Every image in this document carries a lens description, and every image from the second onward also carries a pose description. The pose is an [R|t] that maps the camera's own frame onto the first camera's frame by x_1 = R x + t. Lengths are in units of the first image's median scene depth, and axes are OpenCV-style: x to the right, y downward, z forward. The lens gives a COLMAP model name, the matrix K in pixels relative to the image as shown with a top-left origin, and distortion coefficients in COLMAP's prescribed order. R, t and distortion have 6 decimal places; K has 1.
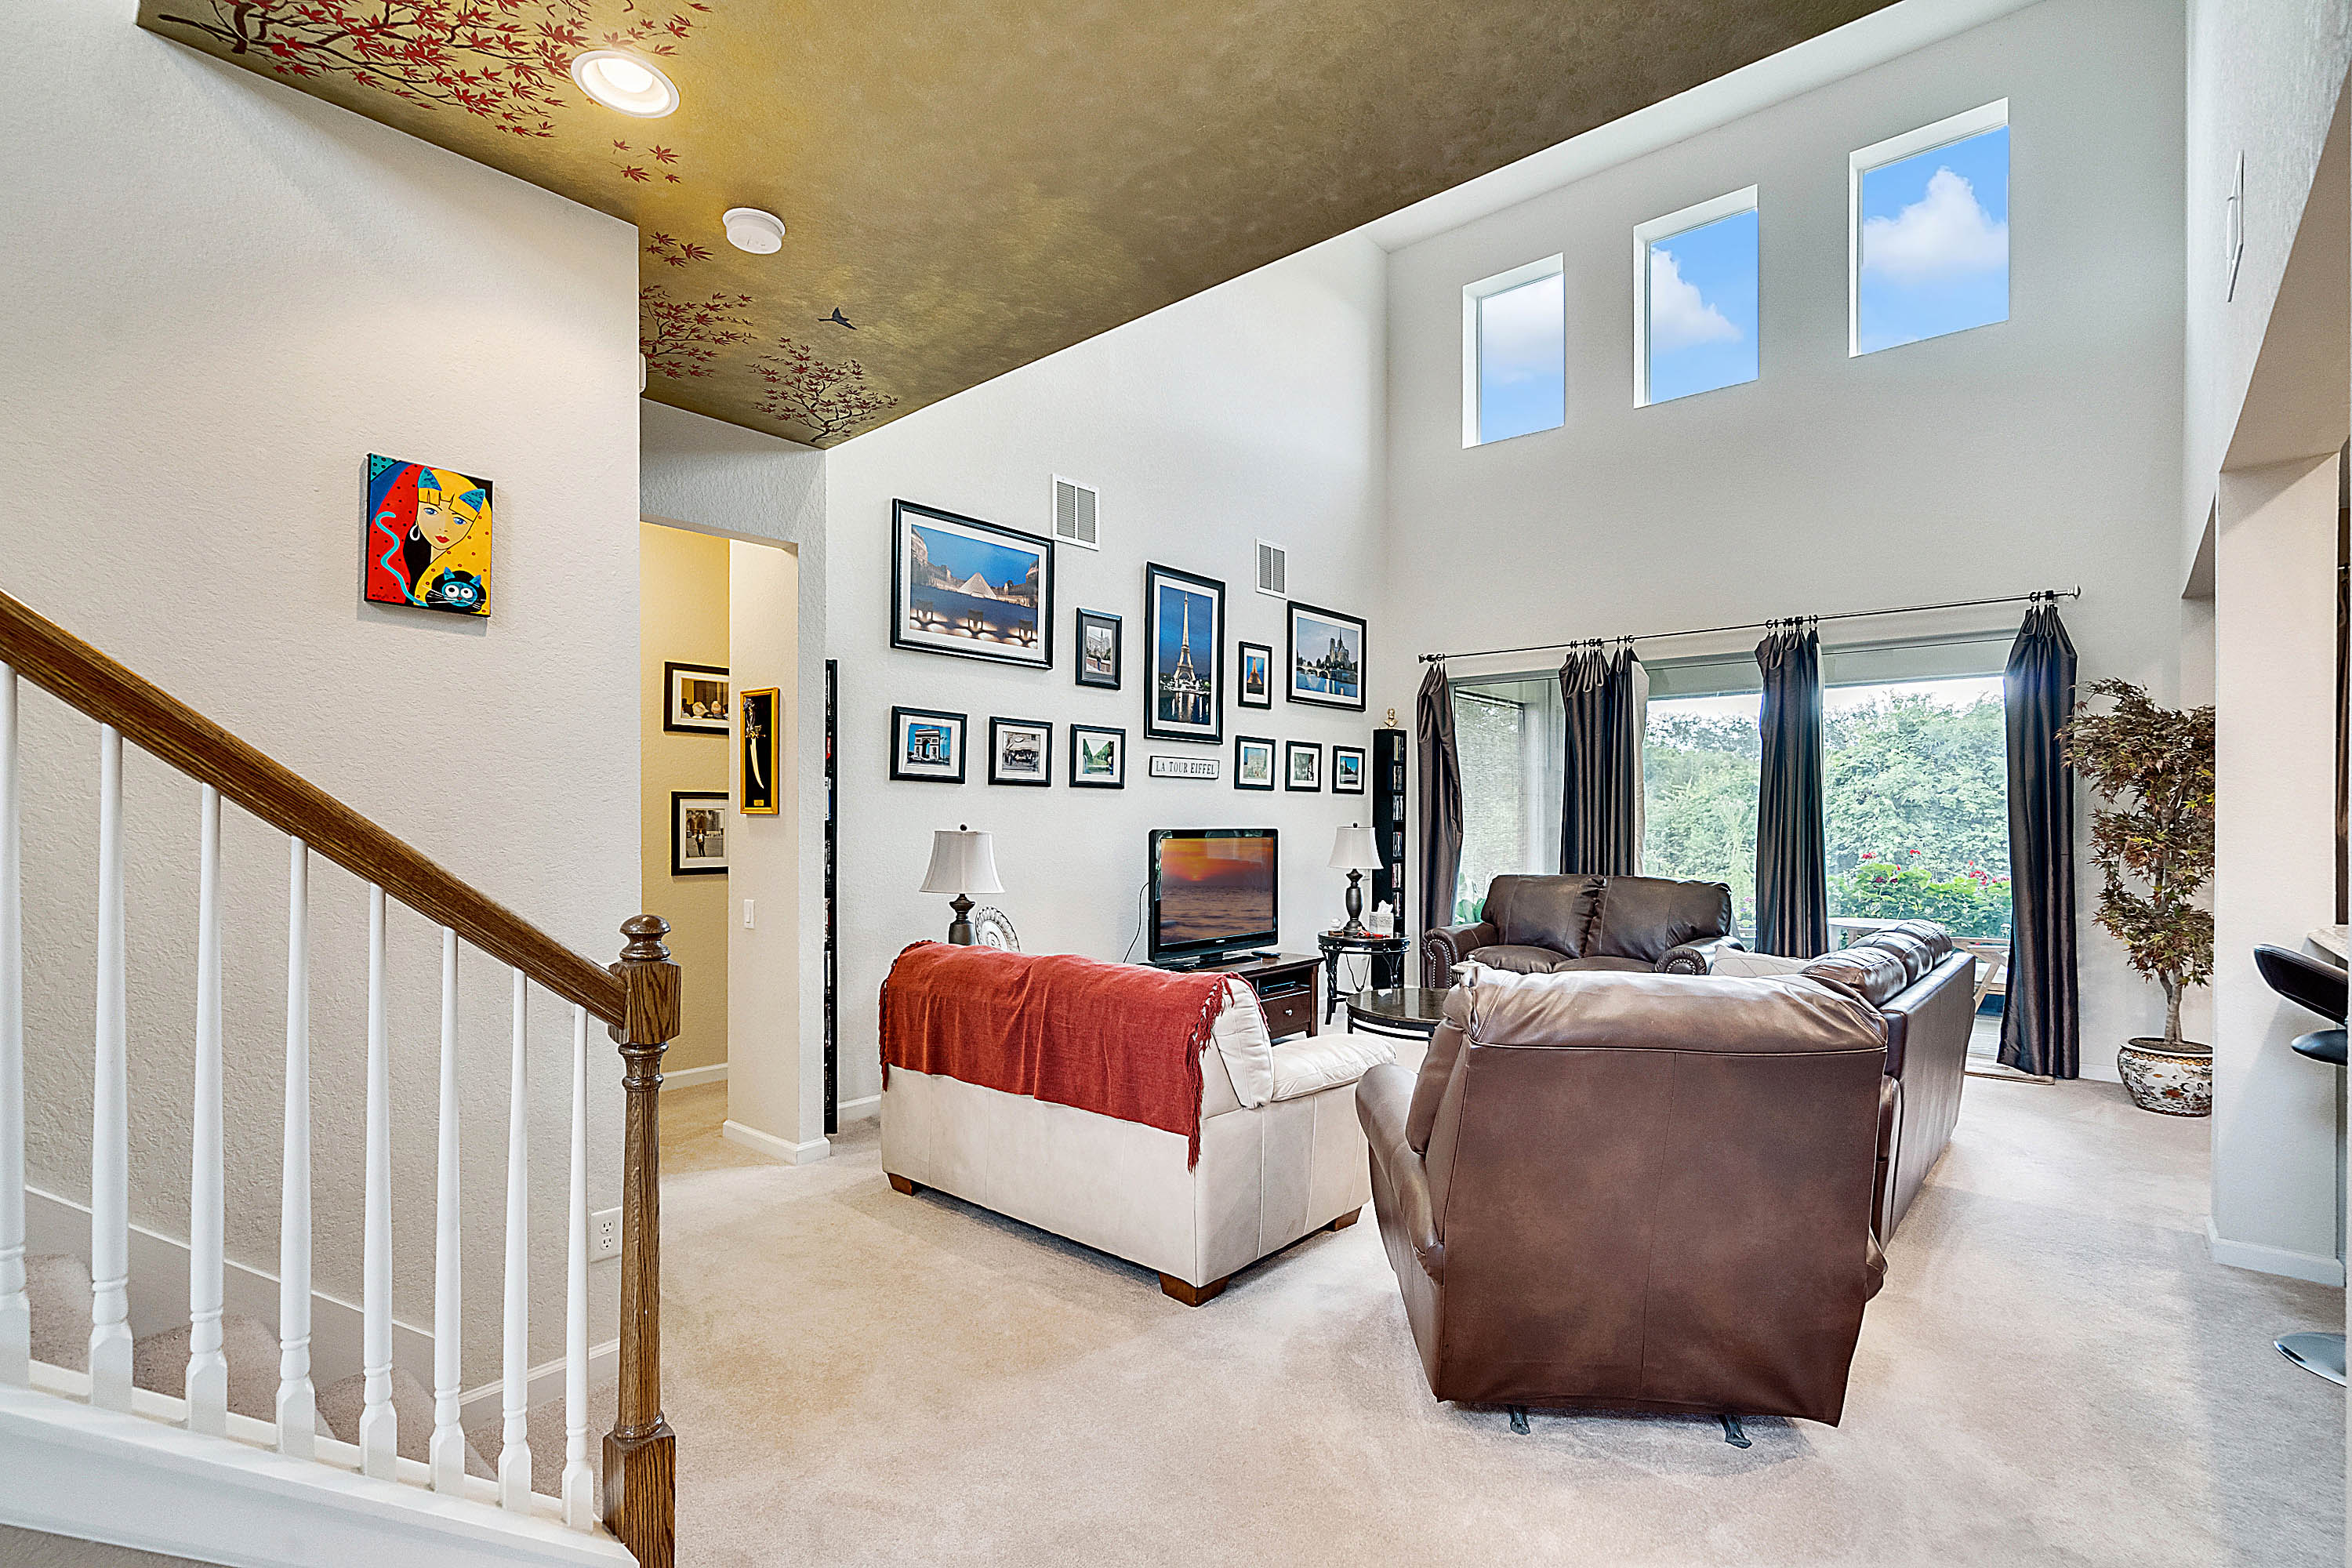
lens RADIAL K [[1081.6, 0, 1149.7], [0, 1081.6, 816.6], [0, 0, 1]] dist [-0.009537, 0.004833]
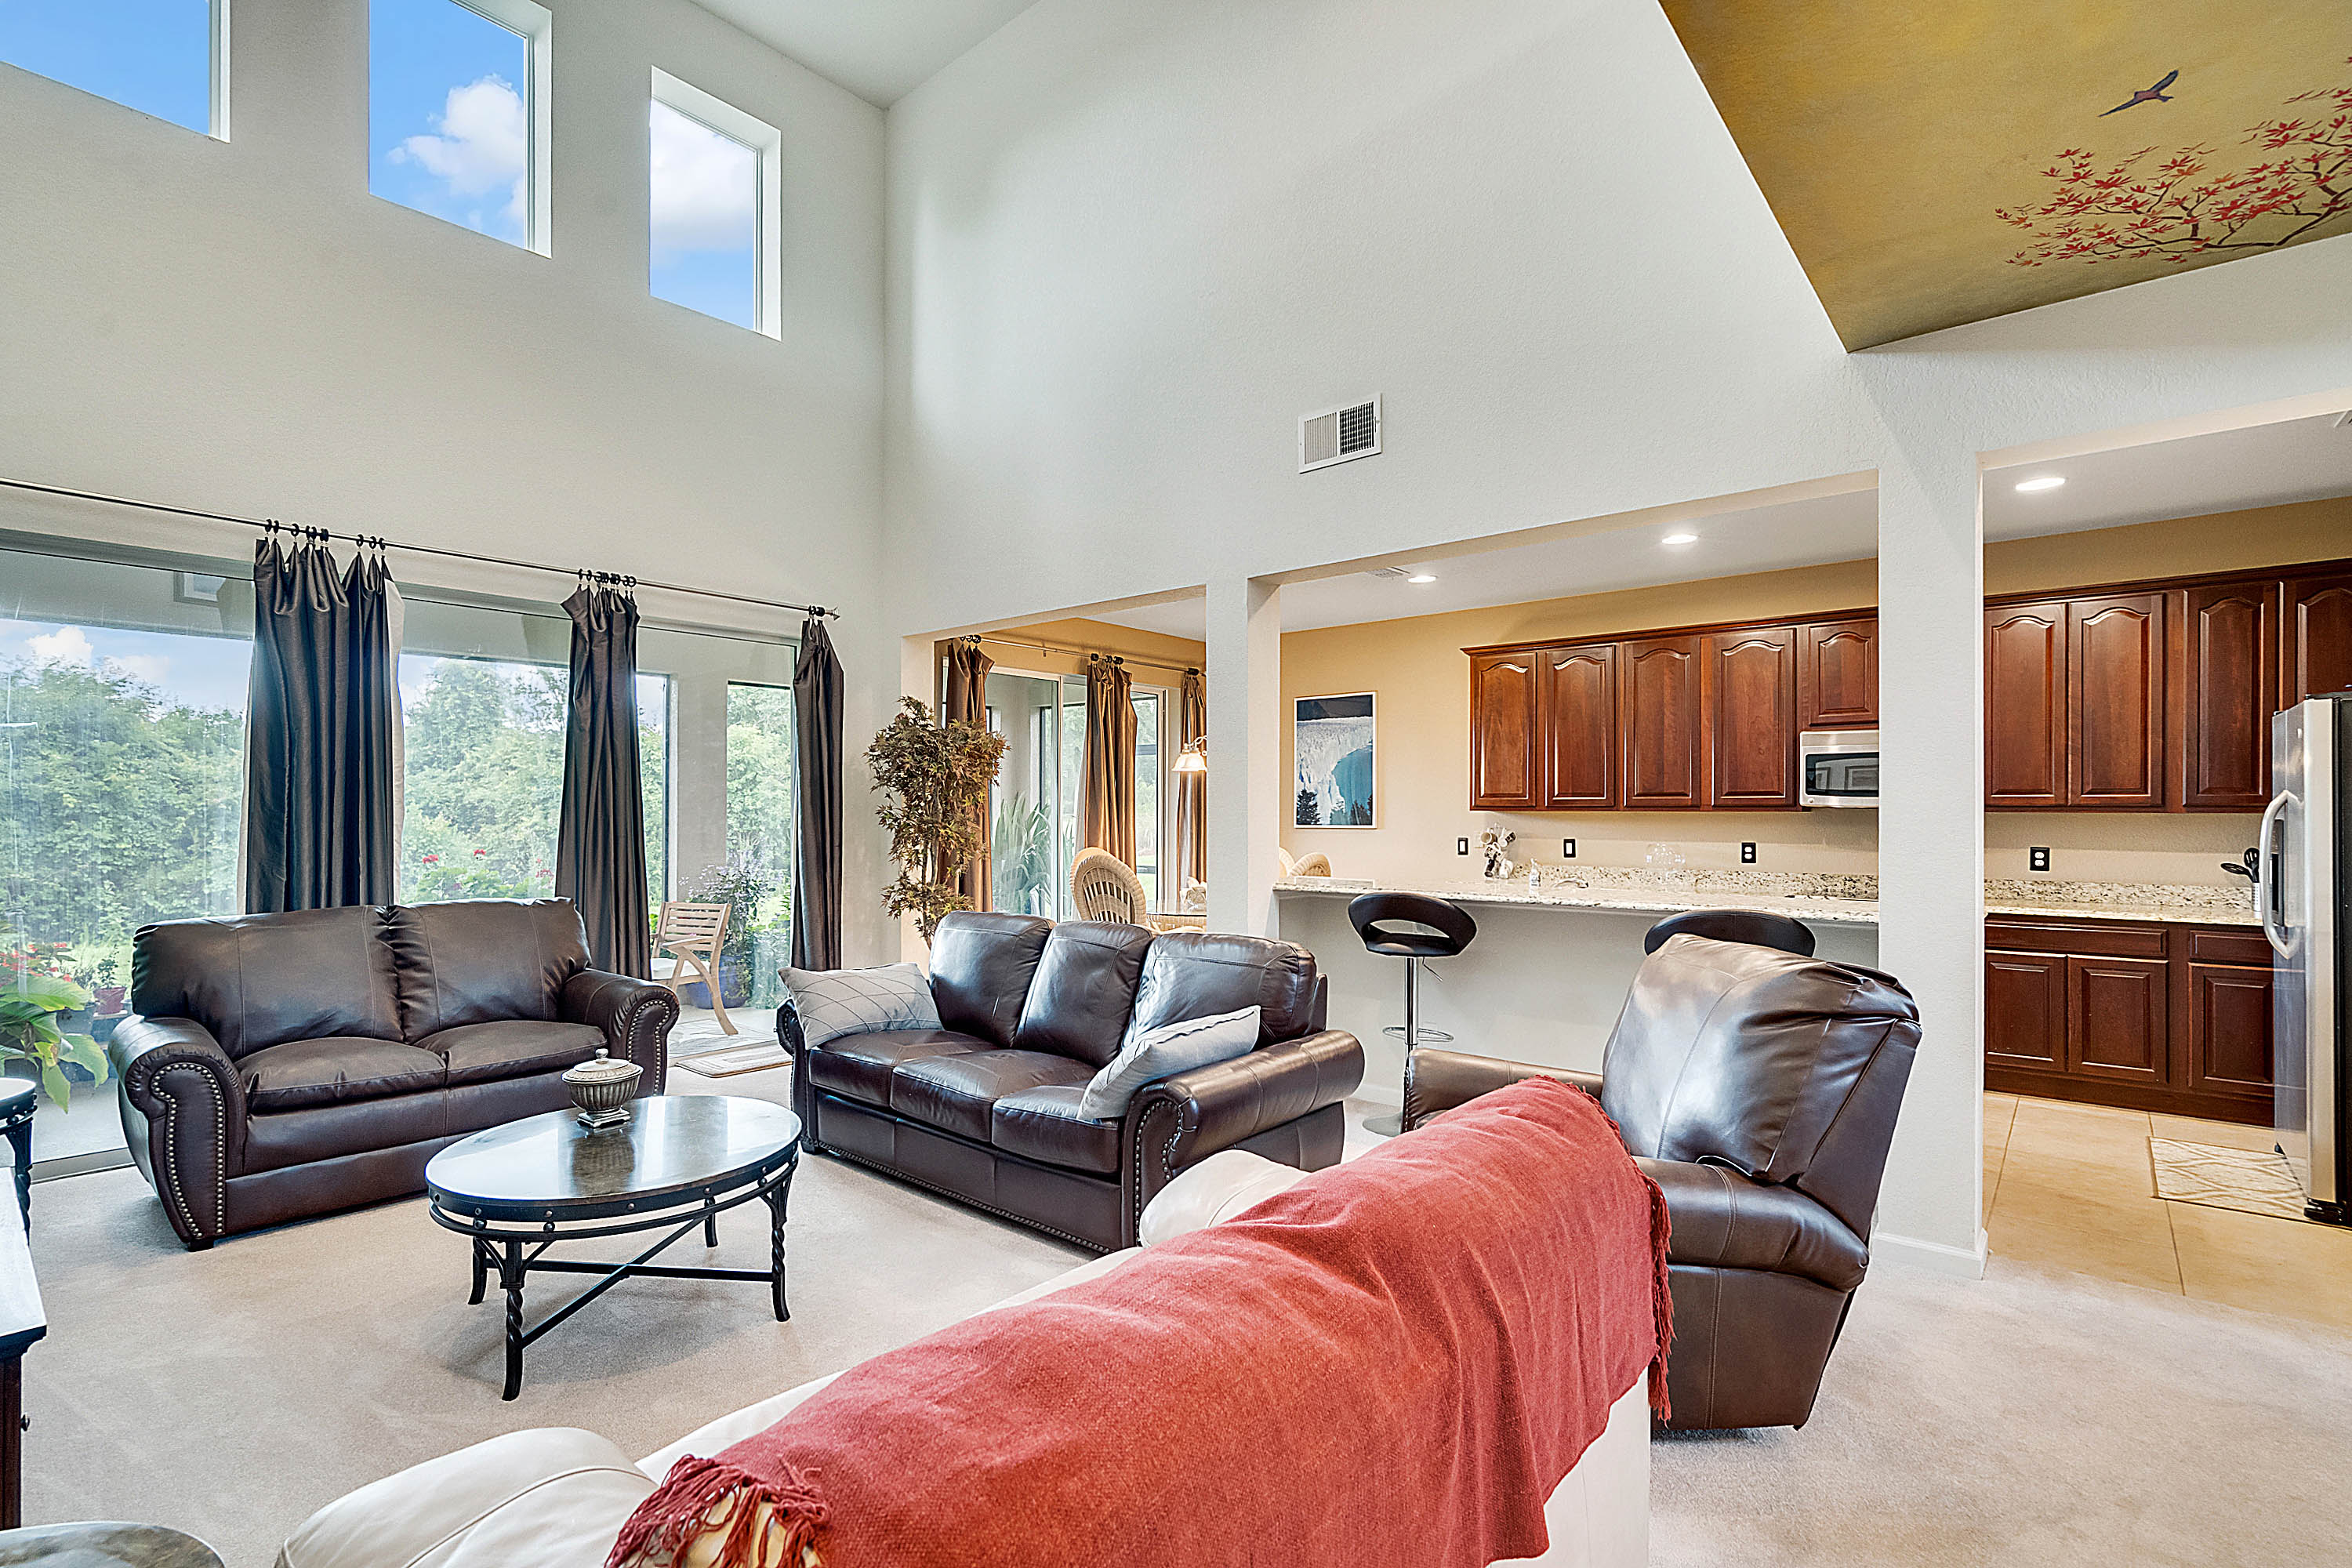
lens RADIAL K [[1081.6, 0, 1186.3], [0, 1081.6, 816.9], [0, 0, 1]] dist [-0.009537, 0.004833]
pose [[-0.037055, -0.006535, 0.999292, -0.267529], [0.000649, 0.999978, 0.006563, -0.001995], [-0.999313, 0.000891, -0.037050, 0.612248]]
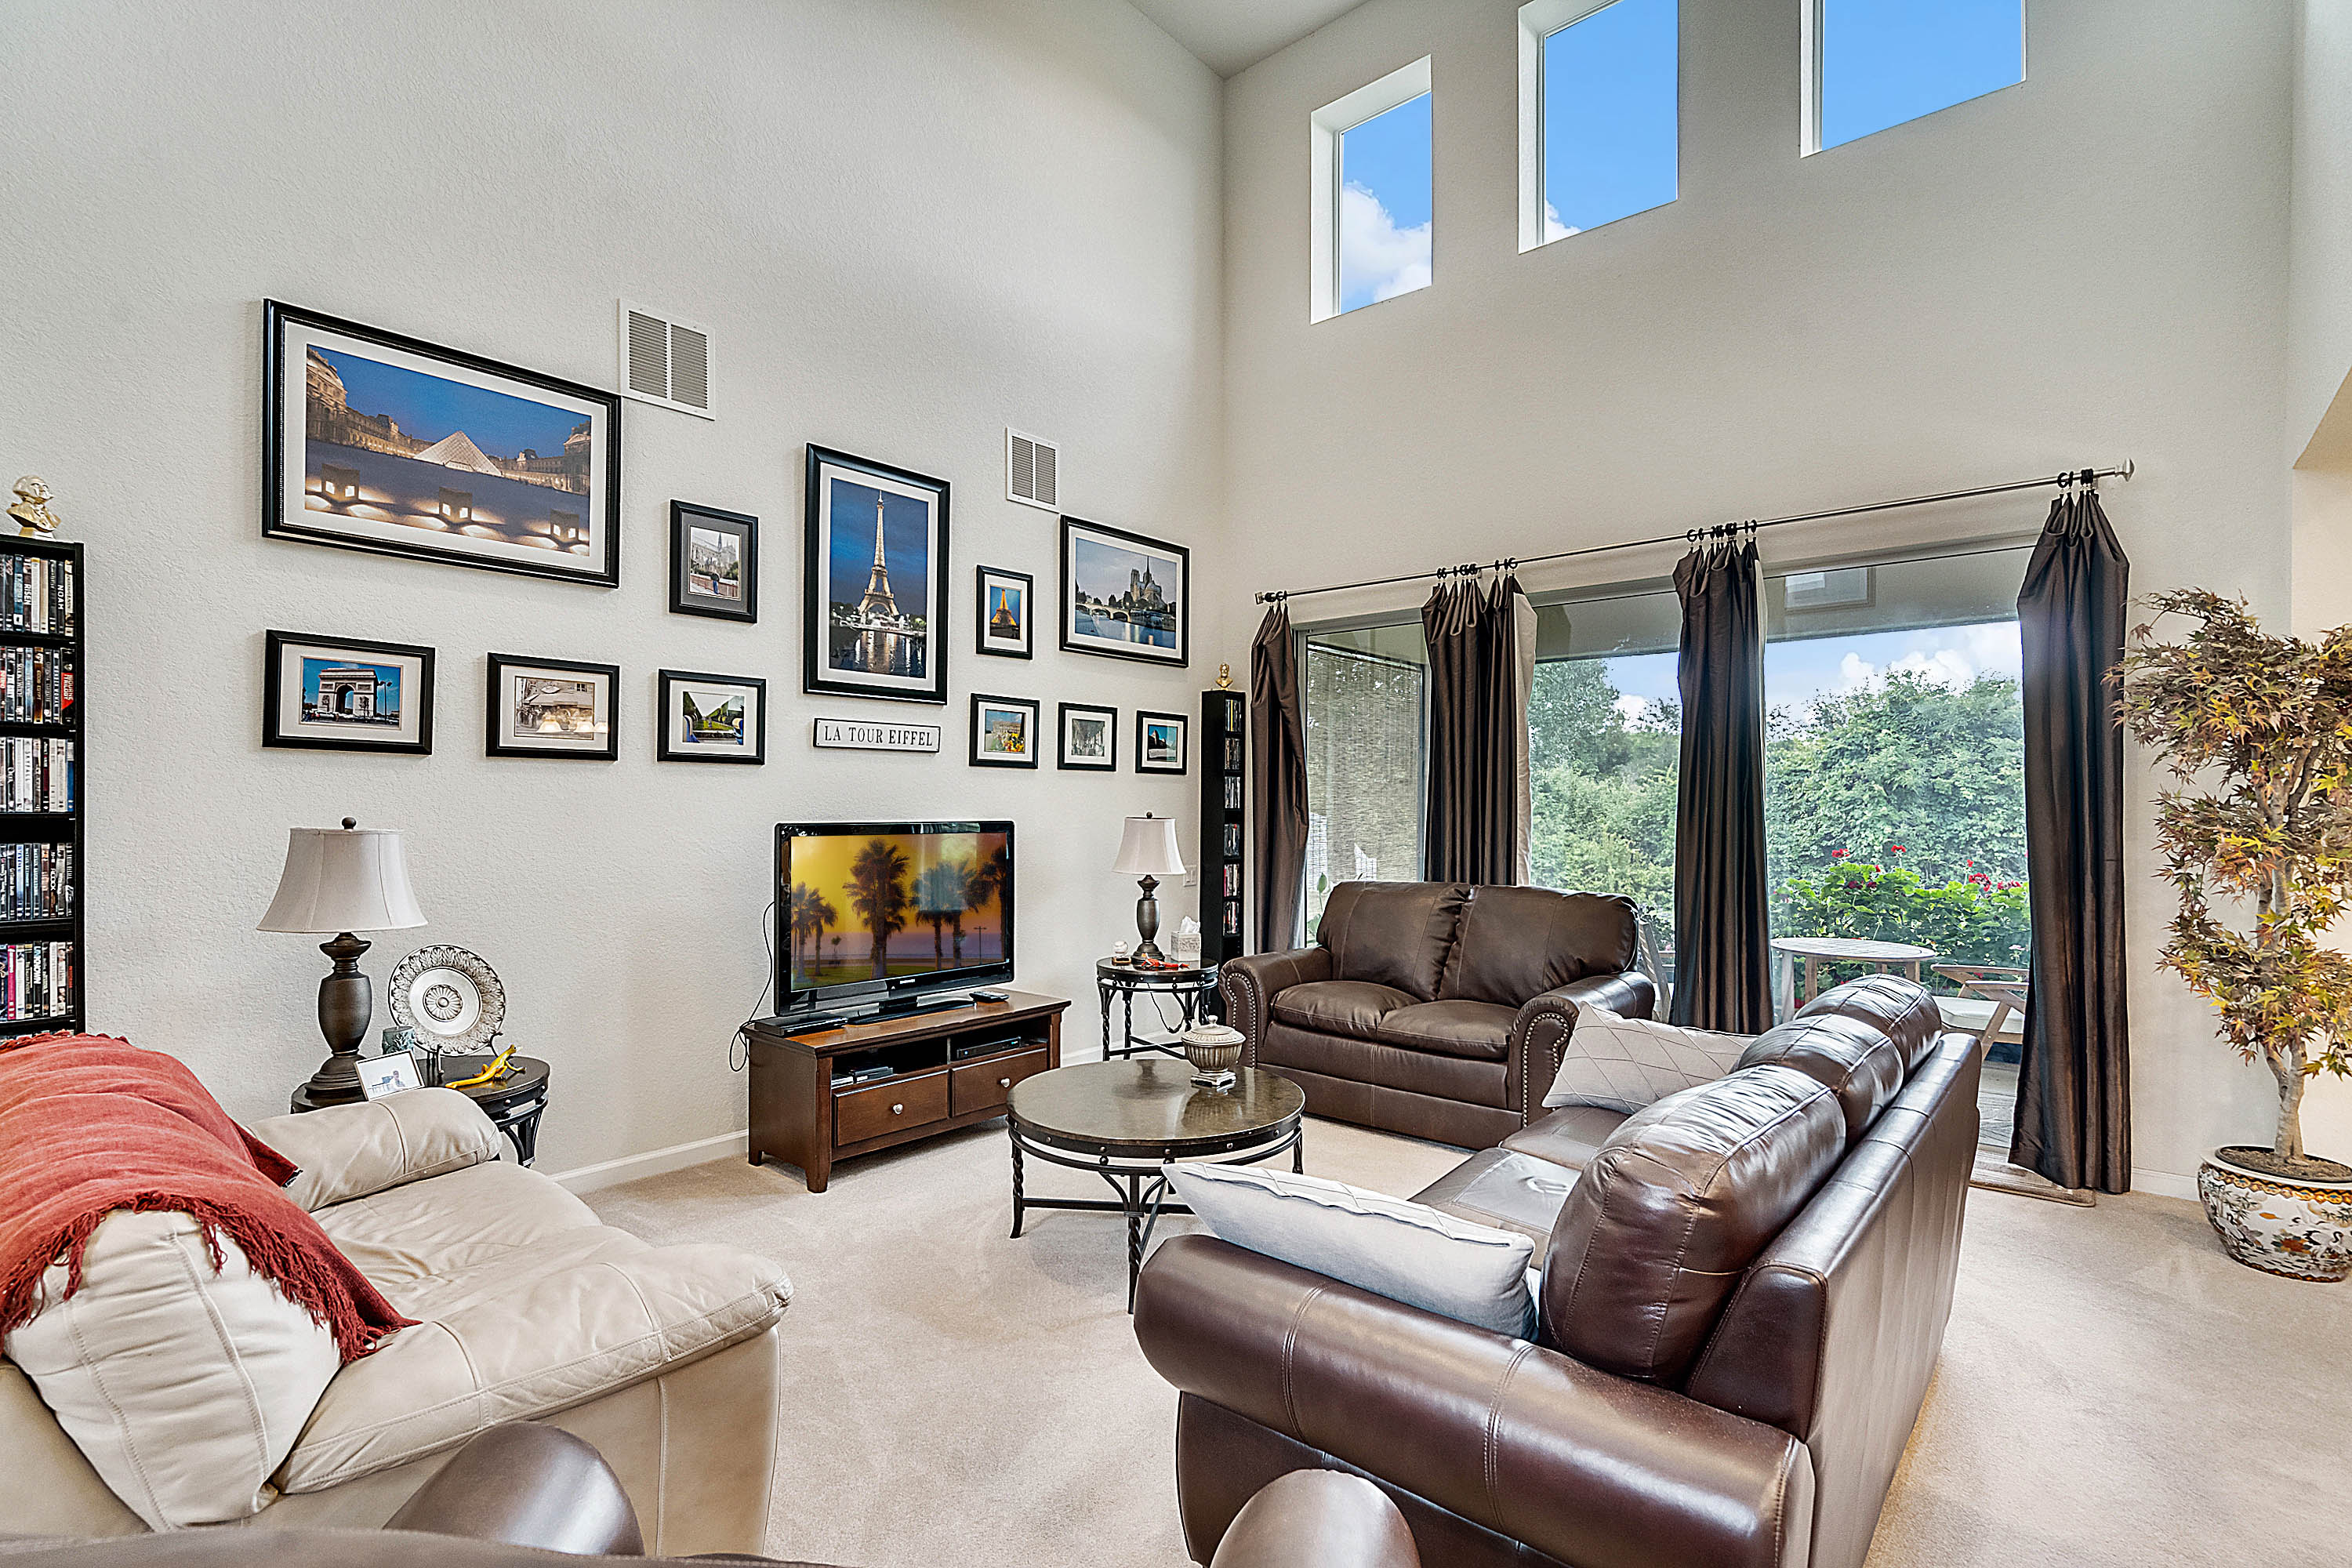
lens RADIAL K [[1081.6, 0, 1155.8], [0, 1081.6, 805.8], [0, 0, 1]] dist [-0.009537, 0.004833]
pose [[0.999982, -0.000586, 0.005946, 0.226170], [0.000571, 0.999997, 0.002370, -0.000460], [-0.005948, -0.002366, 0.999980, 0.299923]]
